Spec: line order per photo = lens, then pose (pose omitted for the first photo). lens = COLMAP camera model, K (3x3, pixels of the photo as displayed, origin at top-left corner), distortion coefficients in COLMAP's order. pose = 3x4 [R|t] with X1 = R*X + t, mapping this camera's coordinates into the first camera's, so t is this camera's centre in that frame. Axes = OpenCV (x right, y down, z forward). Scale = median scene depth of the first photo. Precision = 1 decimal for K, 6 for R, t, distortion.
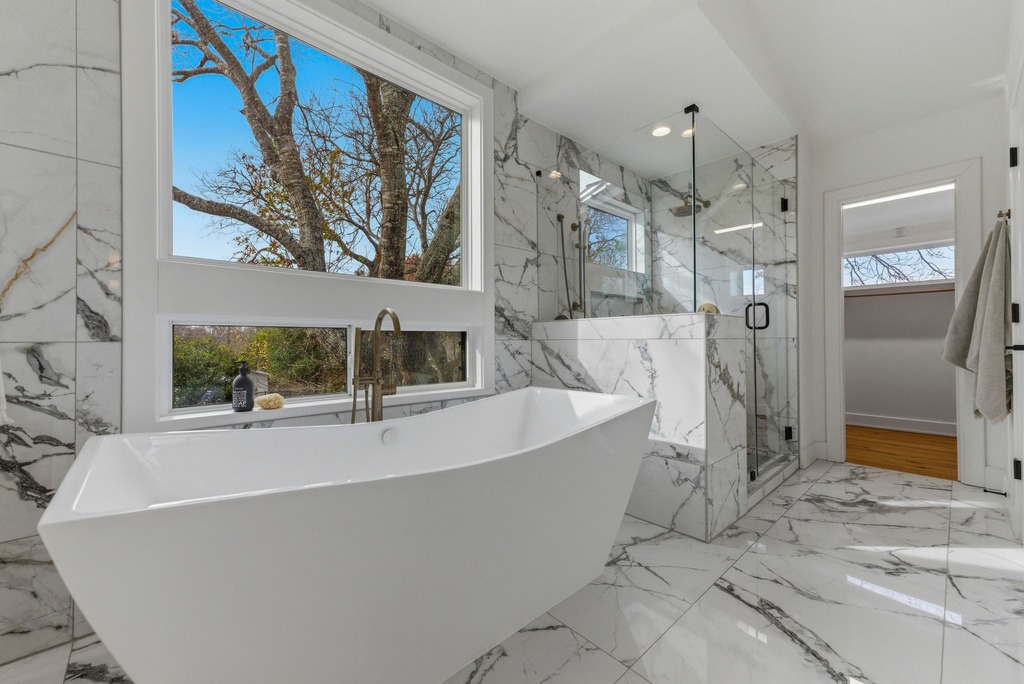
lens RADIAL K [[399.4, 0, 511.6], [0, 399.4, 340.2], [0, 0, 1]] dist [0.000150, -0.000396]
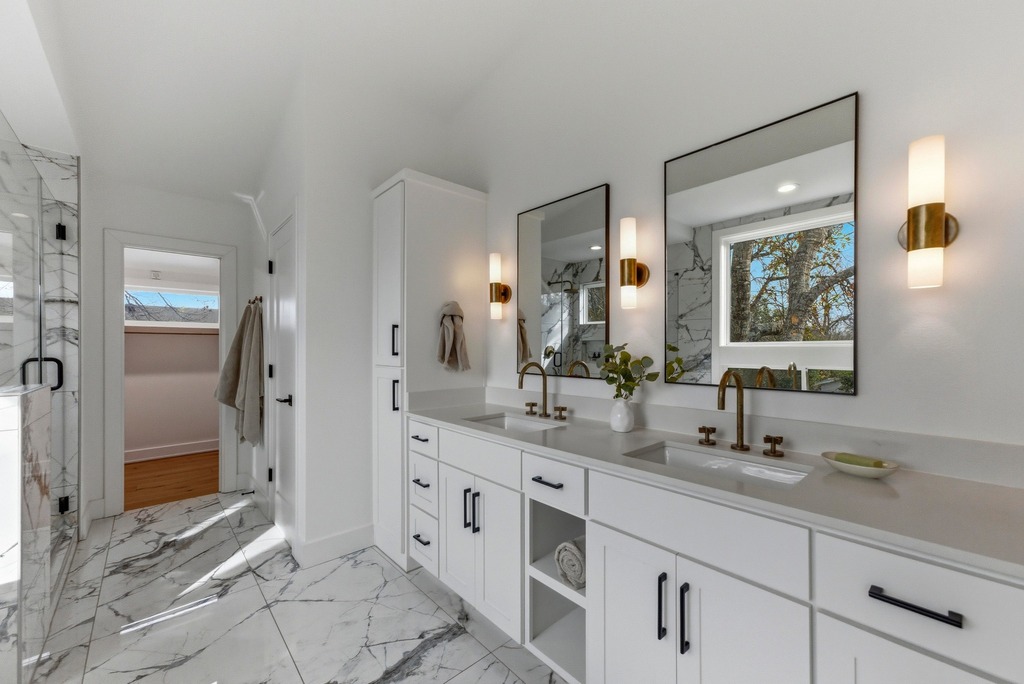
lens RADIAL K [[399.4, 0, 513.4], [0, 399.4, 345.5], [0, 0, 1]] dist [0.000150, -0.000396]
pose [[-0.015590, 0.011467, 0.999813, -0.204800], [-0.000459, 0.999934, -0.011475, -0.115363], [-0.999878, -0.000638, -0.015584, 0.084636]]
